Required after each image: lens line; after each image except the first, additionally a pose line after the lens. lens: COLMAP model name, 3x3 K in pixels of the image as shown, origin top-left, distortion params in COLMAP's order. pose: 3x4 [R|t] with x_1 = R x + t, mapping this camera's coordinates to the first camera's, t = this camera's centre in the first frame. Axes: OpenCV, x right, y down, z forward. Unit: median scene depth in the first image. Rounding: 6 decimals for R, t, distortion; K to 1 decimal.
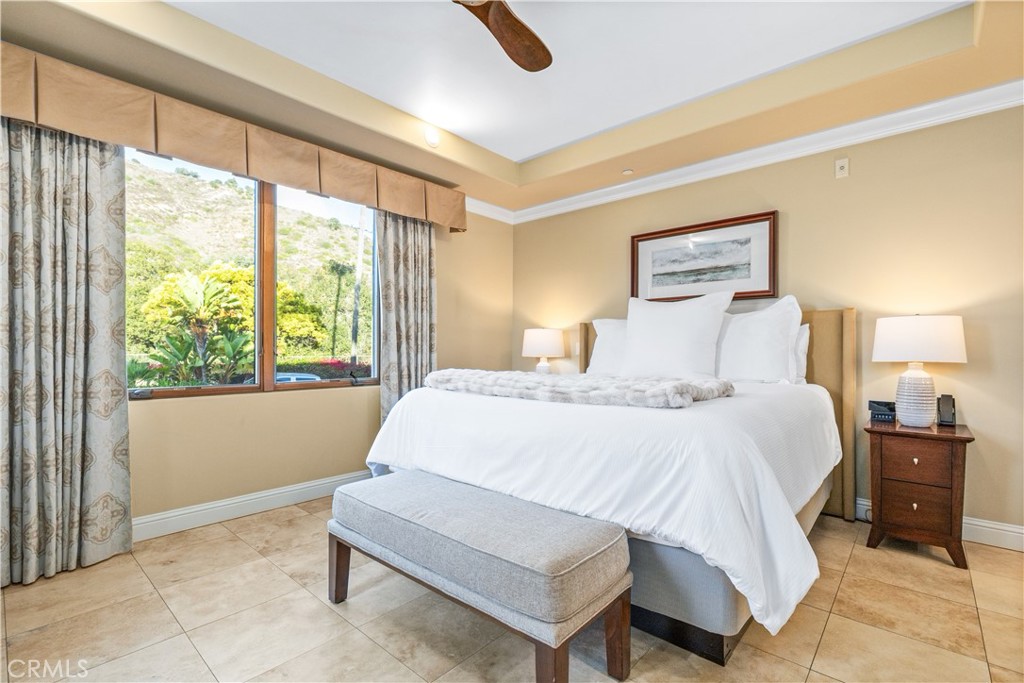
lens RADIAL K [[466.9, 0, 510.4], [0, 466.9, 349.9], [0, 0, 1]] dist [0.000236, -0.001625]
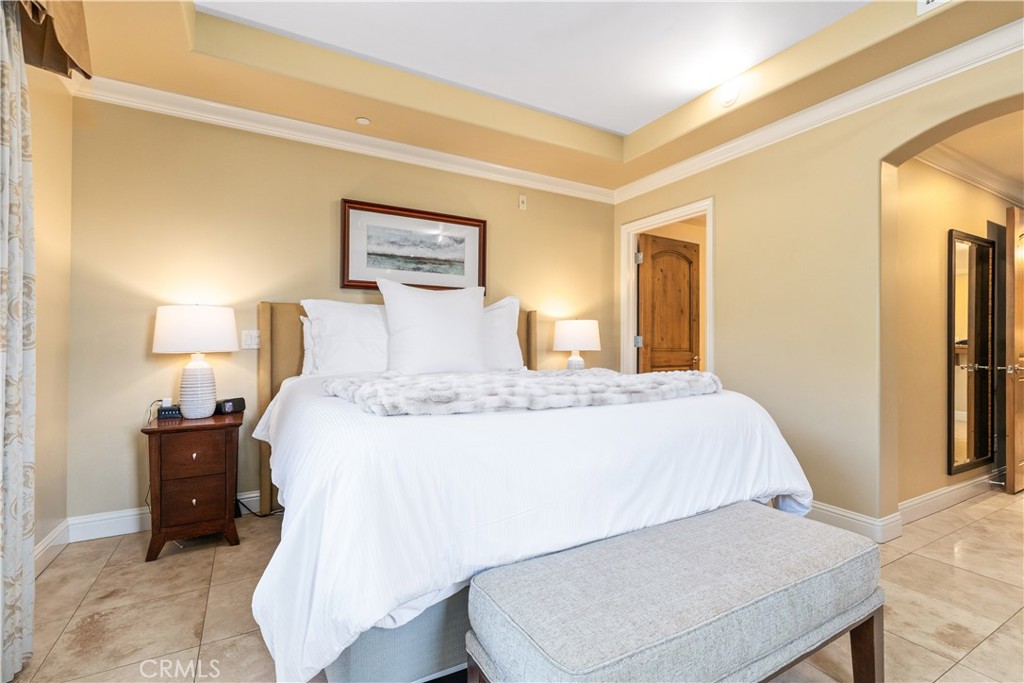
lens RADIAL K [[466.9, 0, 510.2], [0, 466.9, 341.1], [0, 0, 1]] dist [0.000236, -0.001625]
pose [[0.327497, 0.004471, 0.944842, -0.444452], [-0.008837, 0.999960, -0.001669, -0.001176], [-0.944811, -0.007803, 0.327523, 0.512334]]
